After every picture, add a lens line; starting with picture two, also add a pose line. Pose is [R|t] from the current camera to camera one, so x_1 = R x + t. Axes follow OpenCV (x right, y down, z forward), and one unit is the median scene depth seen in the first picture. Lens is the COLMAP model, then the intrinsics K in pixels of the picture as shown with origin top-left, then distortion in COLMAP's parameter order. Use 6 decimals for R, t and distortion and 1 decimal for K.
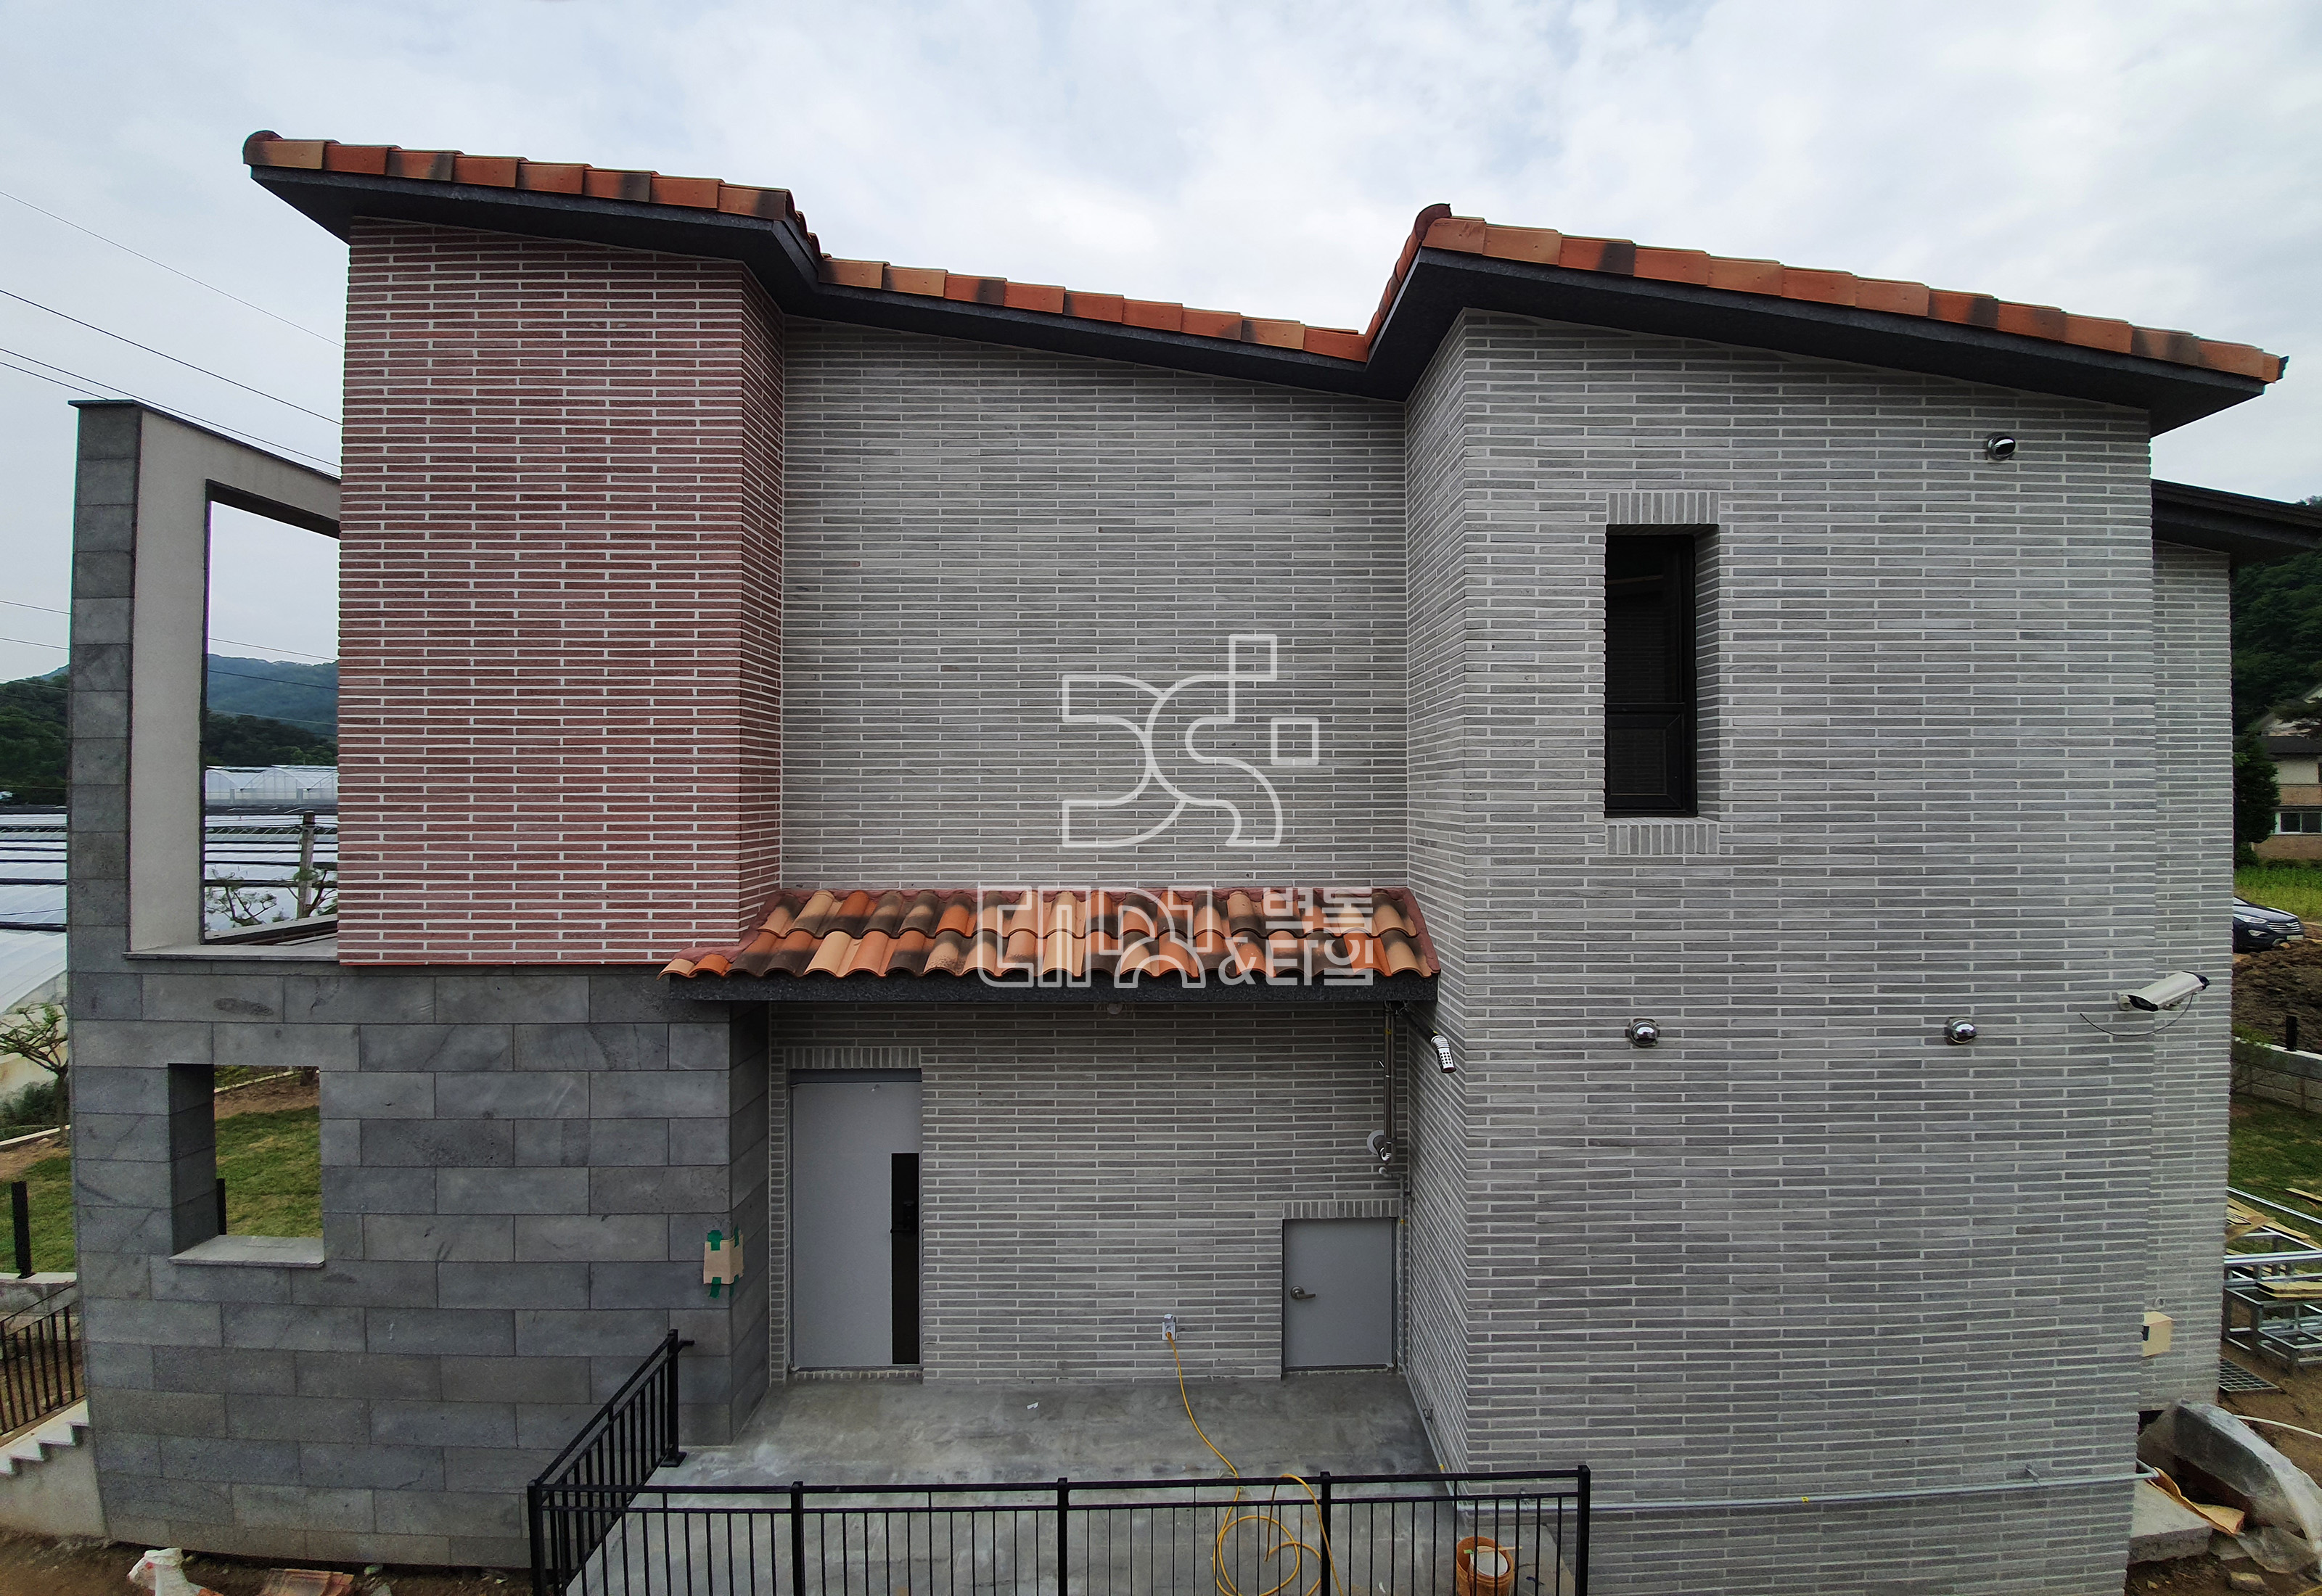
lens RADIAL K [[927.2, 0, 1171.3], [0, 927.2, 766.4], [0, 0, 1]] dist [-0.008893, 0.000133]
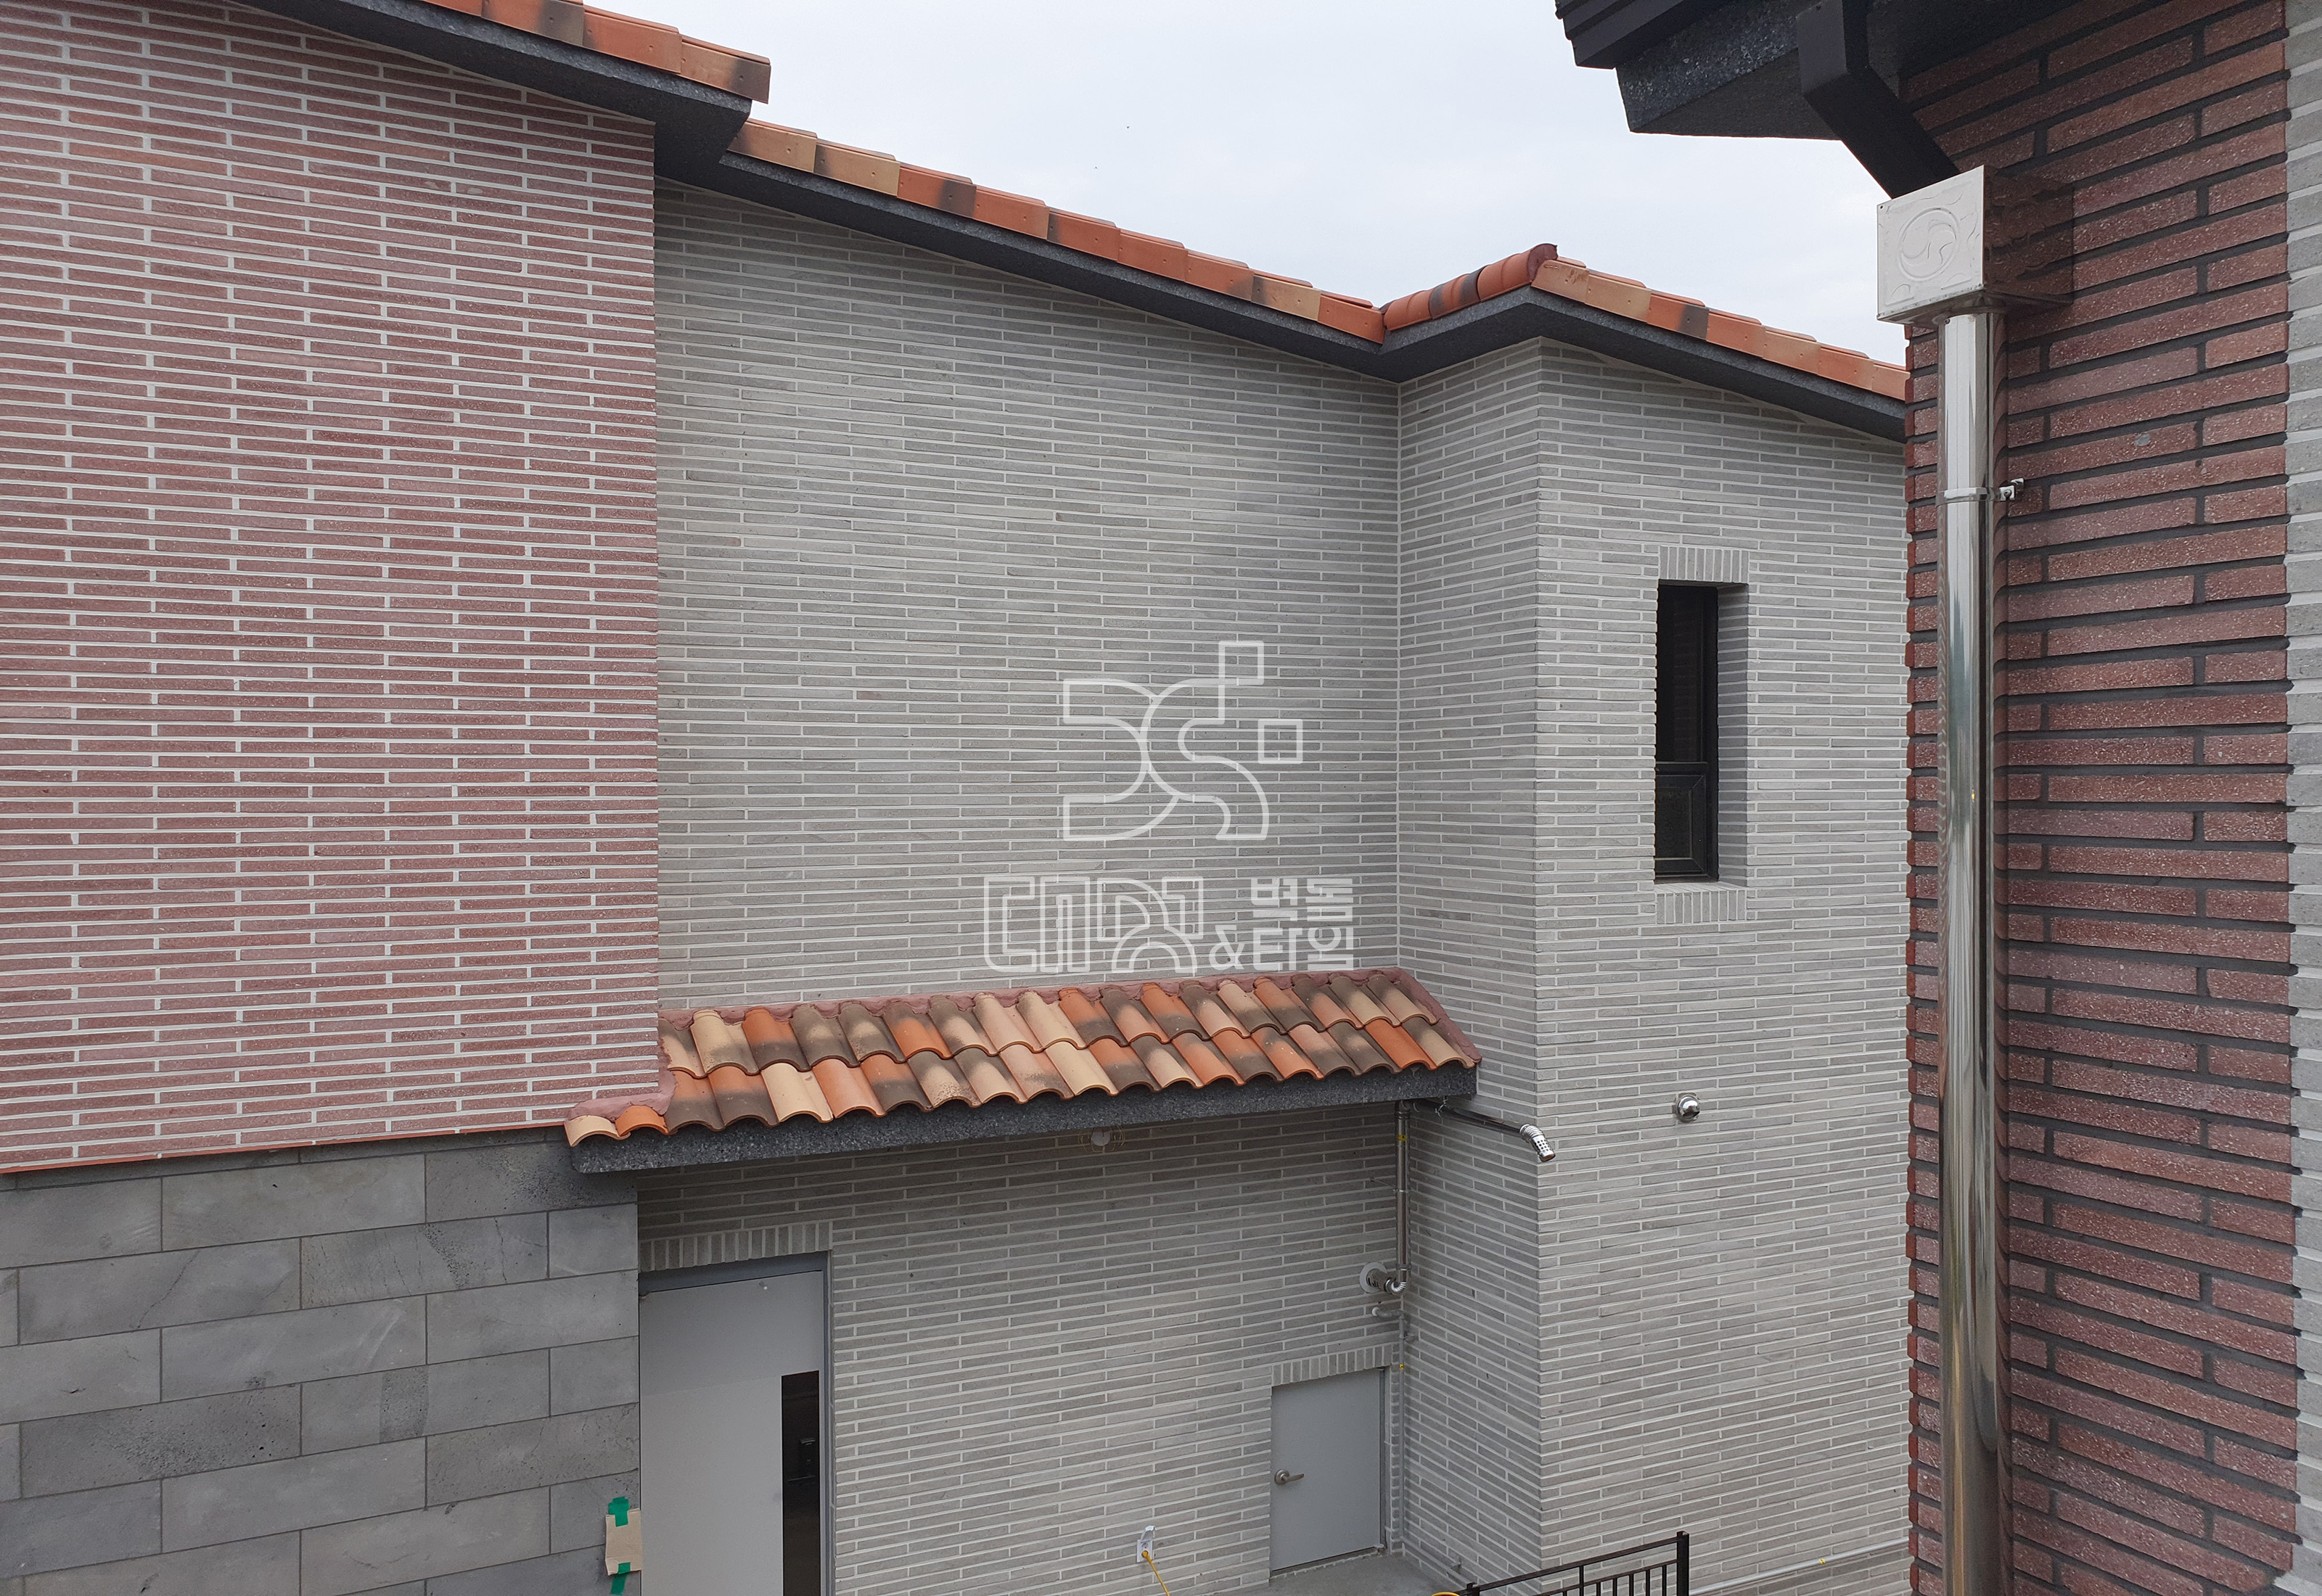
lens RADIAL K [[1809.1, 0, 1168.8], [0, 1809.1, 751.7], [0, 0, 1]] dist [0.009932, -0.002114]
pose [[0.903057, 0.007294, 0.429459, -0.710069], [-0.009357, 0.999953, 0.002692, -0.075488], [-0.429419, -0.006450, 0.903082, -0.426458]]
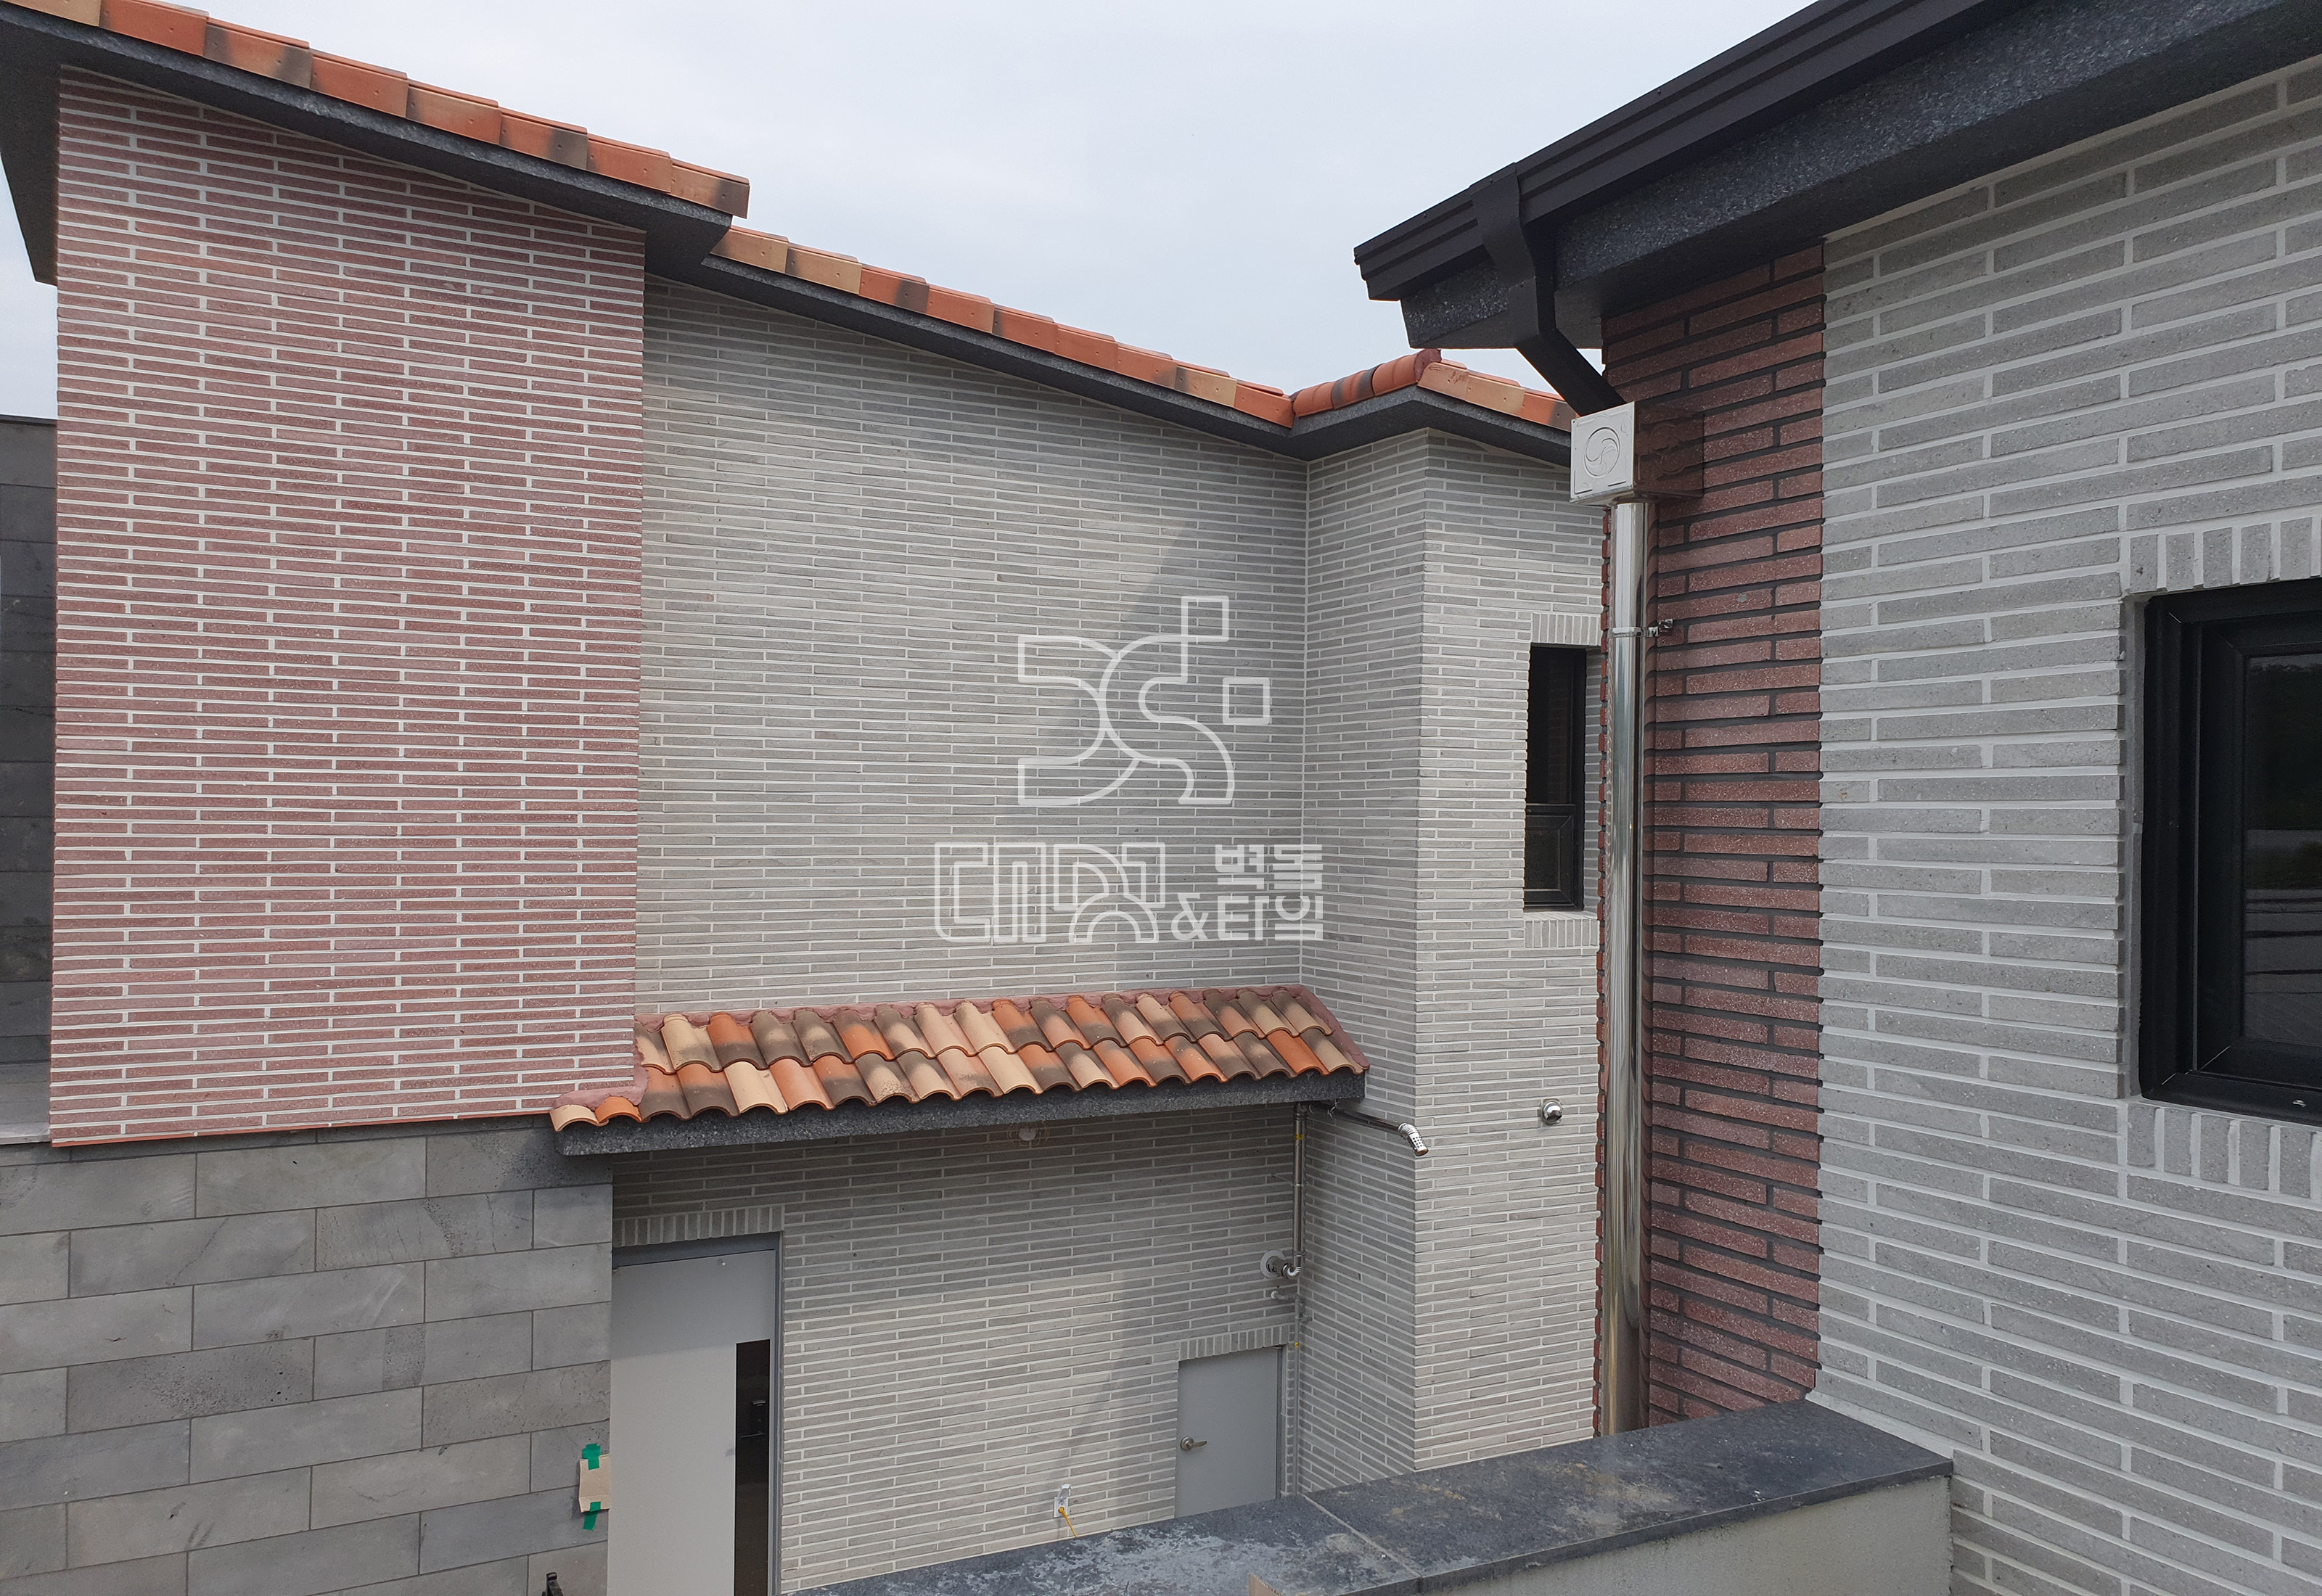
lens RADIAL K [[1814.5, 0, 1185.0], [0, 1814.5, 752.3], [0, 0, 1]] dist [0.024646, -0.046760]
pose [[0.887458, 0.026656, 0.460118, -0.774466], [-0.024087, 0.999644, -0.011454, -0.089584], [-0.460259, -0.000918, 0.887784, -0.628318]]
